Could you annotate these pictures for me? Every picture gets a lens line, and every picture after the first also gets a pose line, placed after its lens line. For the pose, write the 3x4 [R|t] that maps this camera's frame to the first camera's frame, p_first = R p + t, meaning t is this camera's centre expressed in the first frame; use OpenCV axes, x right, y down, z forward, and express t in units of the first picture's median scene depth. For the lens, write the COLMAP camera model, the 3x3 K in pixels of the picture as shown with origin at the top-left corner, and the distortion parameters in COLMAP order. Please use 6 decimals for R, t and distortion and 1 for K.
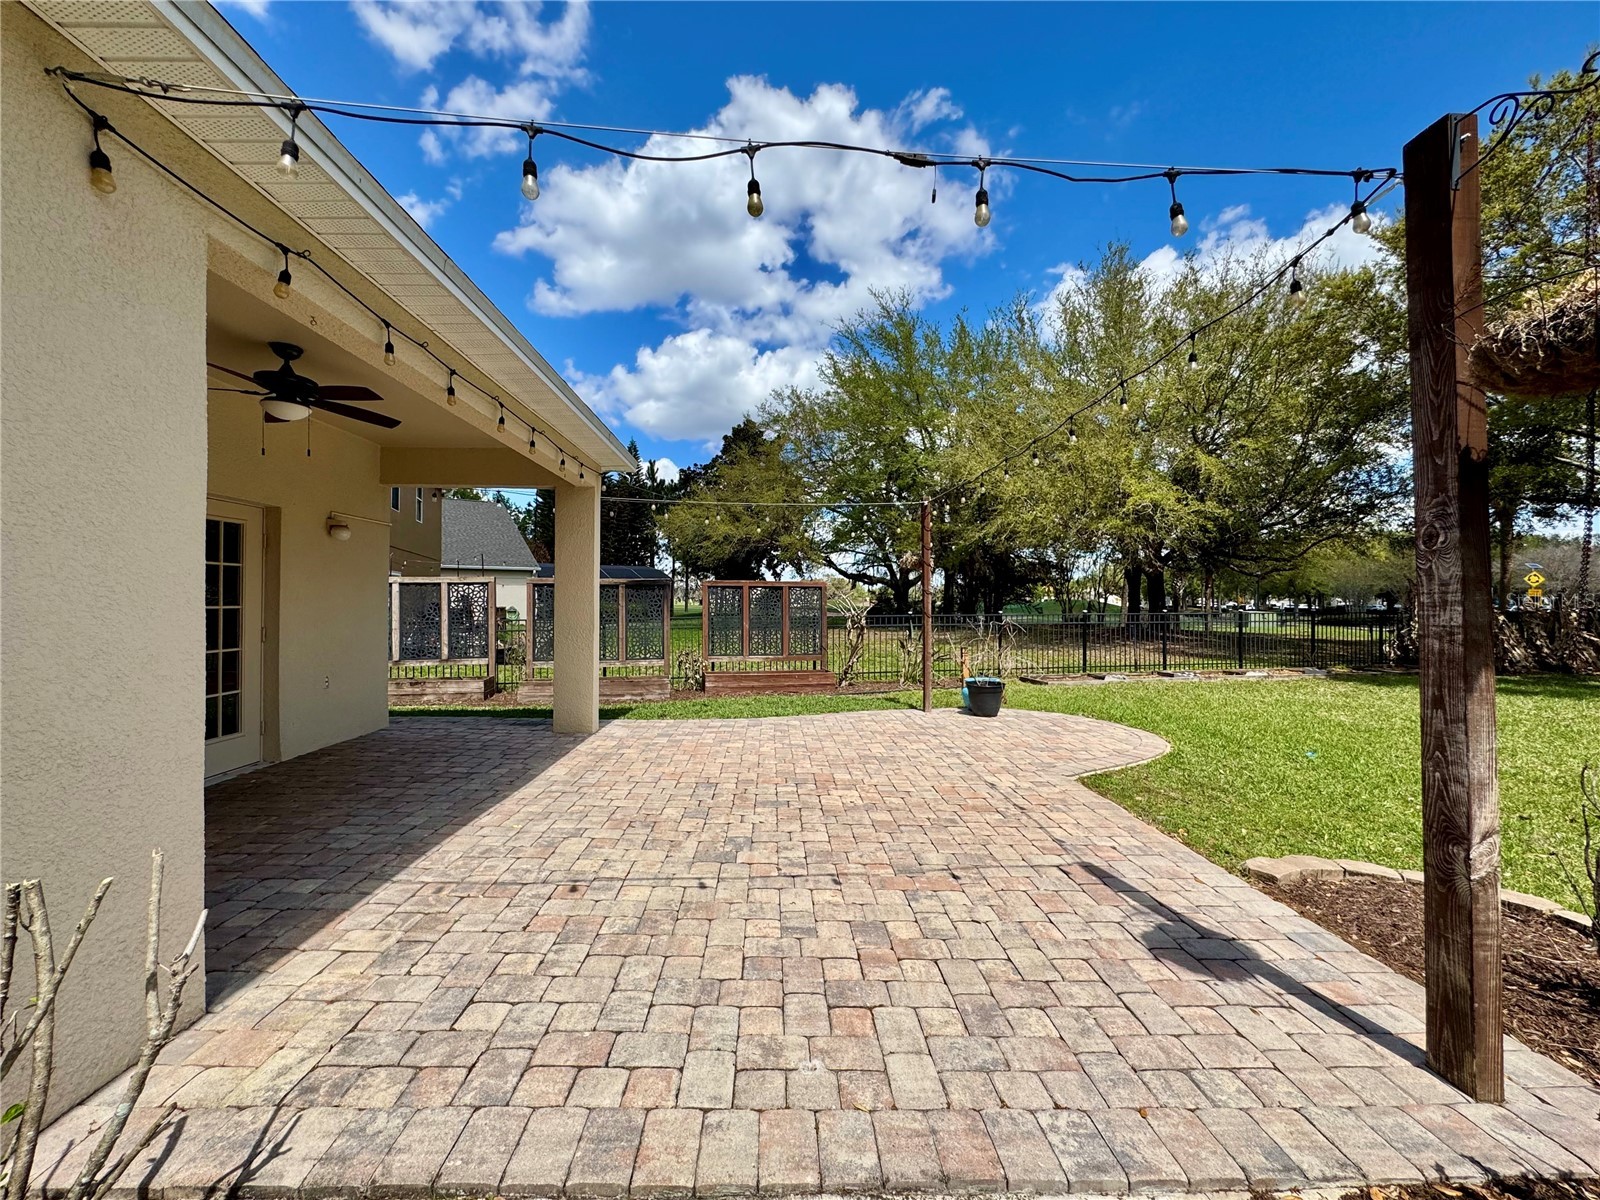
lens RADIAL K [[648.7, 0, 797.5], [0, 648.7, 596.2], [0, 0, 1]] dist [-0.002815, 0.000127]
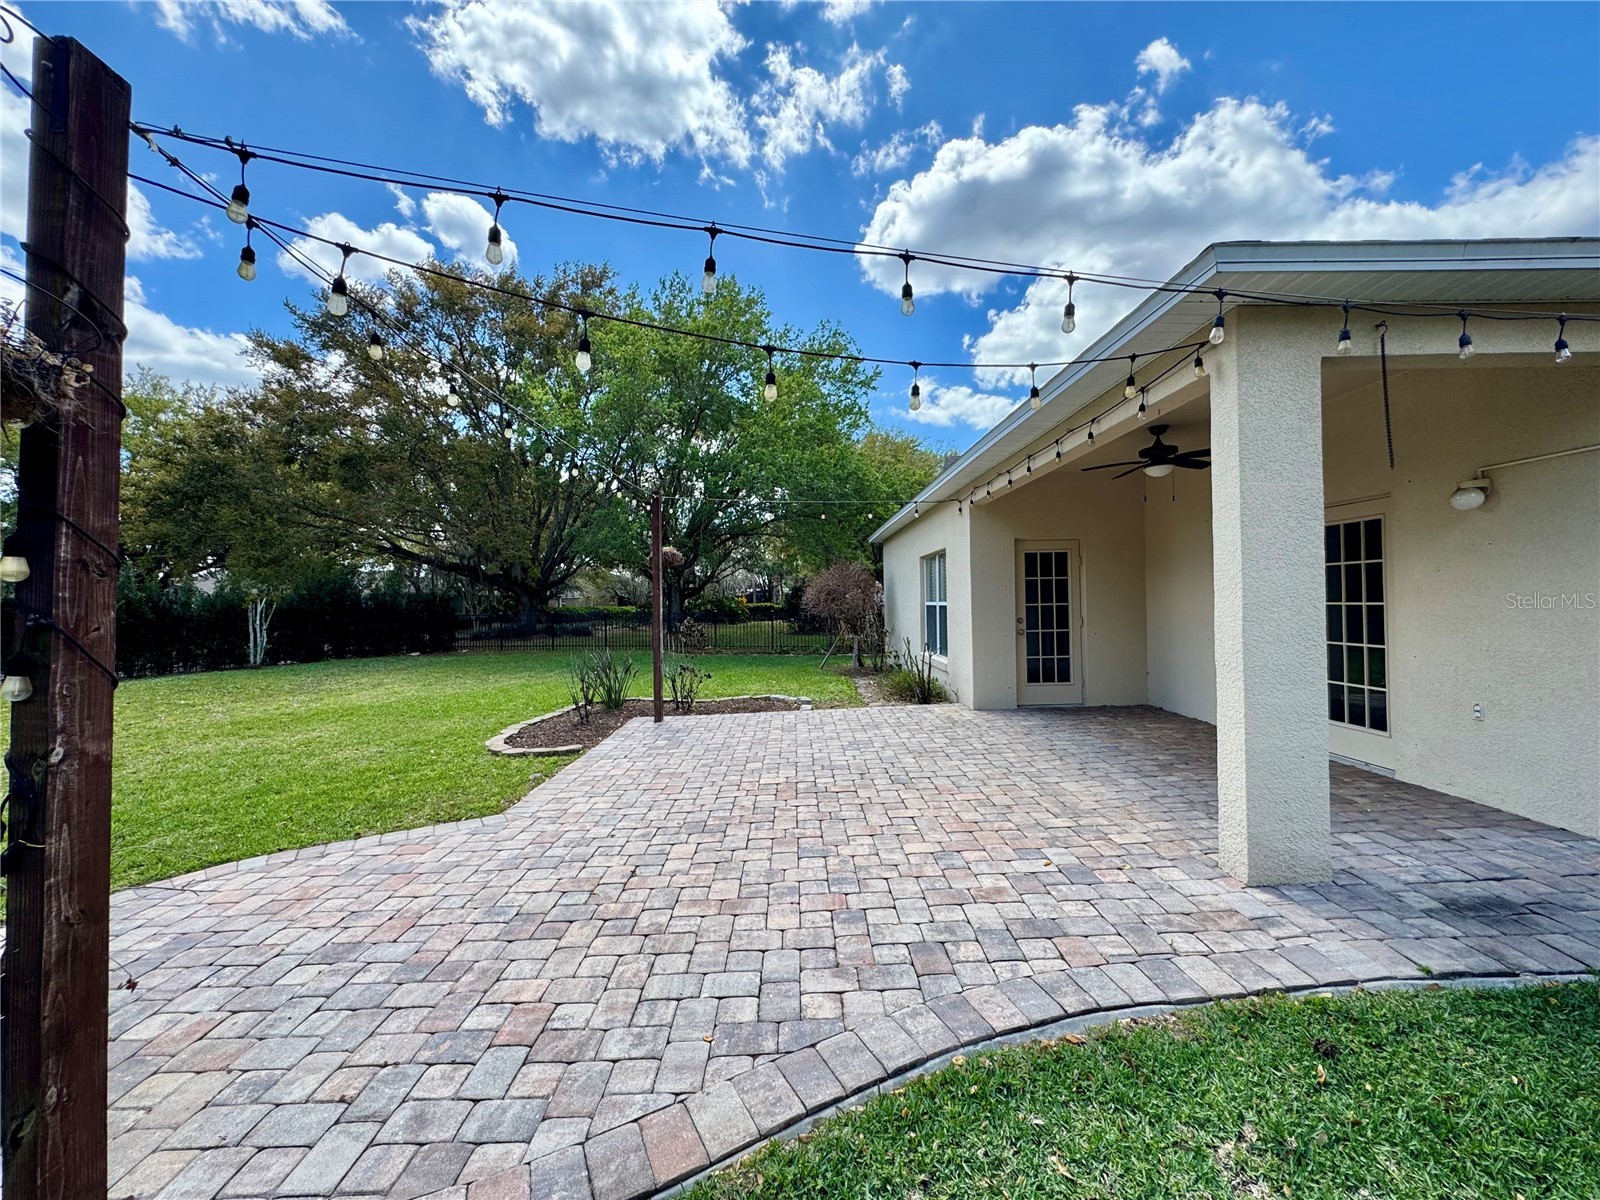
lens RADIAL K [[648.7, 0, 796.0], [0, 648.7, 594.4], [0, 0, 1]] dist [-0.002815, 0.000127]
pose [[-0.999744, 0.021655, 0.006546, 0.023488], [0.021482, 0.999446, -0.025423, 0.014067], [-0.007093, -0.025276, -0.999655, 3.007157]]
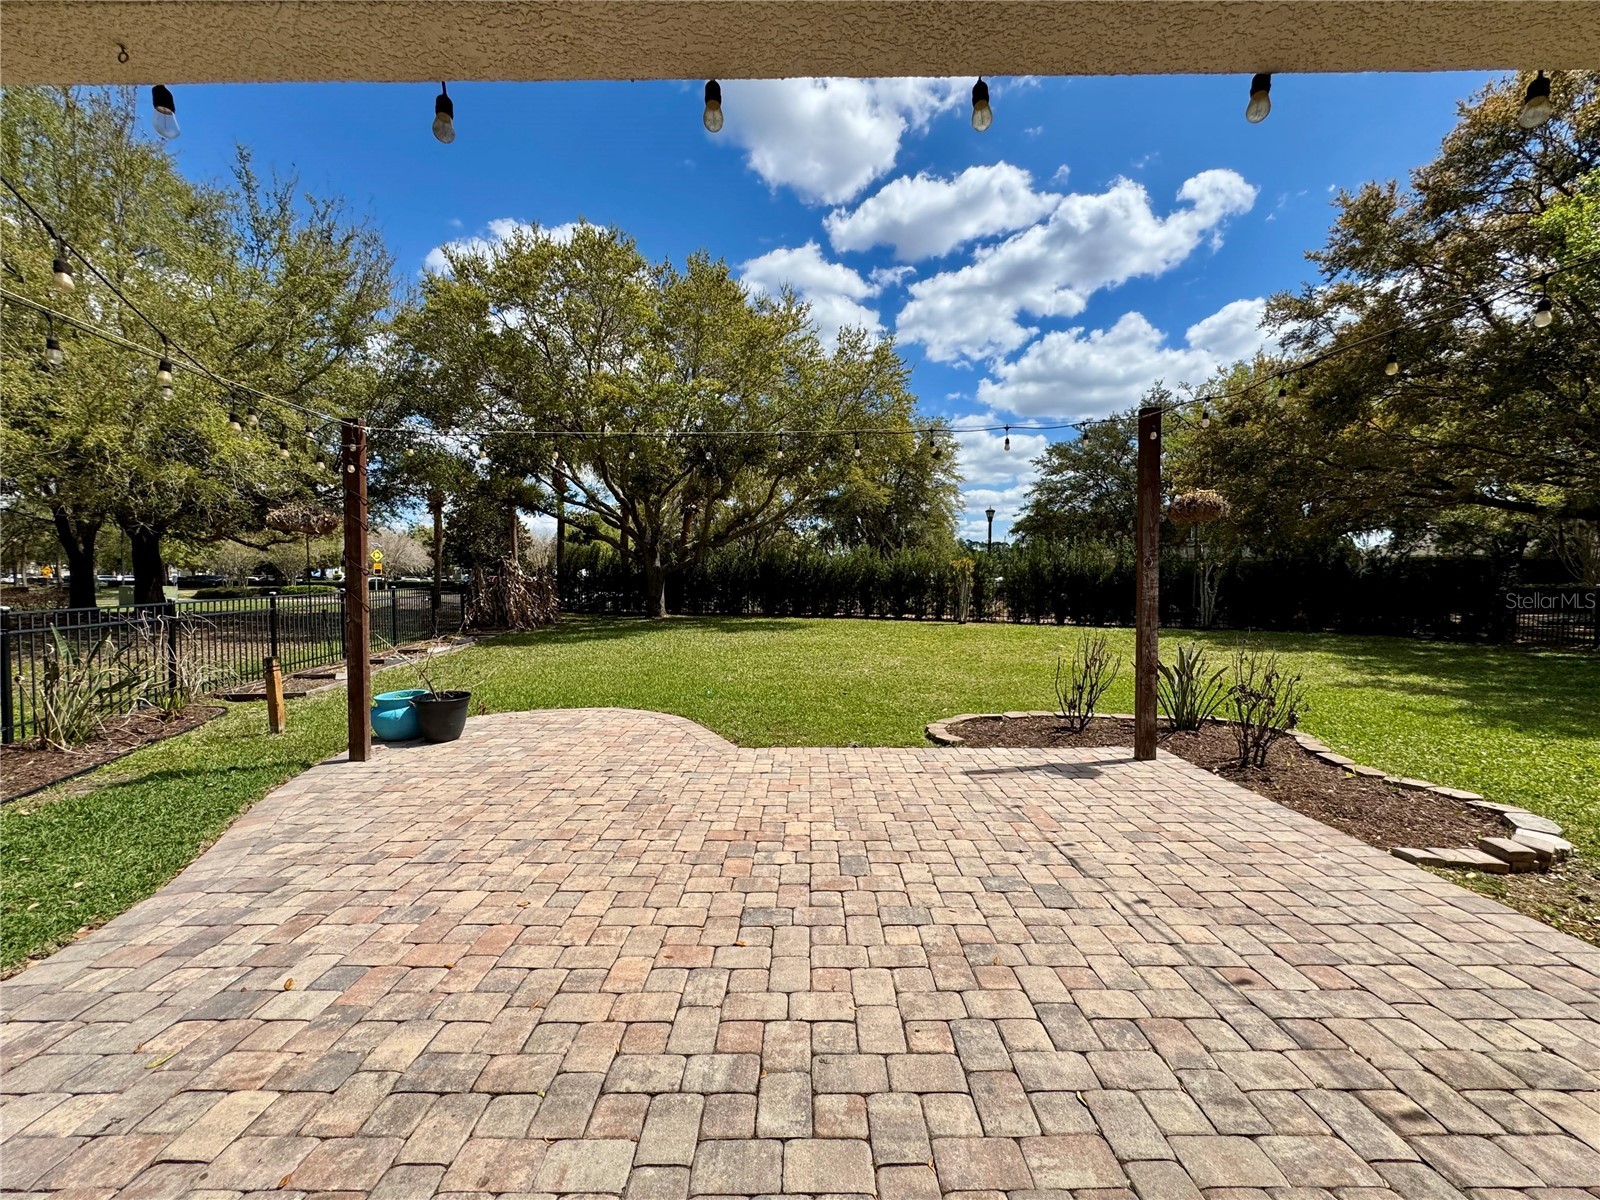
lens RADIAL K [[648.7, 0, 793.6], [0, 648.7, 597.3], [0, 0, 1]] dist [-0.002815, 0.000127]
pose [[0.040052, -0.037743, 0.998484, -1.032687], [-0.009864, 0.999223, 0.038167, -0.024408], [-0.999149, -0.011378, 0.039649, 1.380853]]
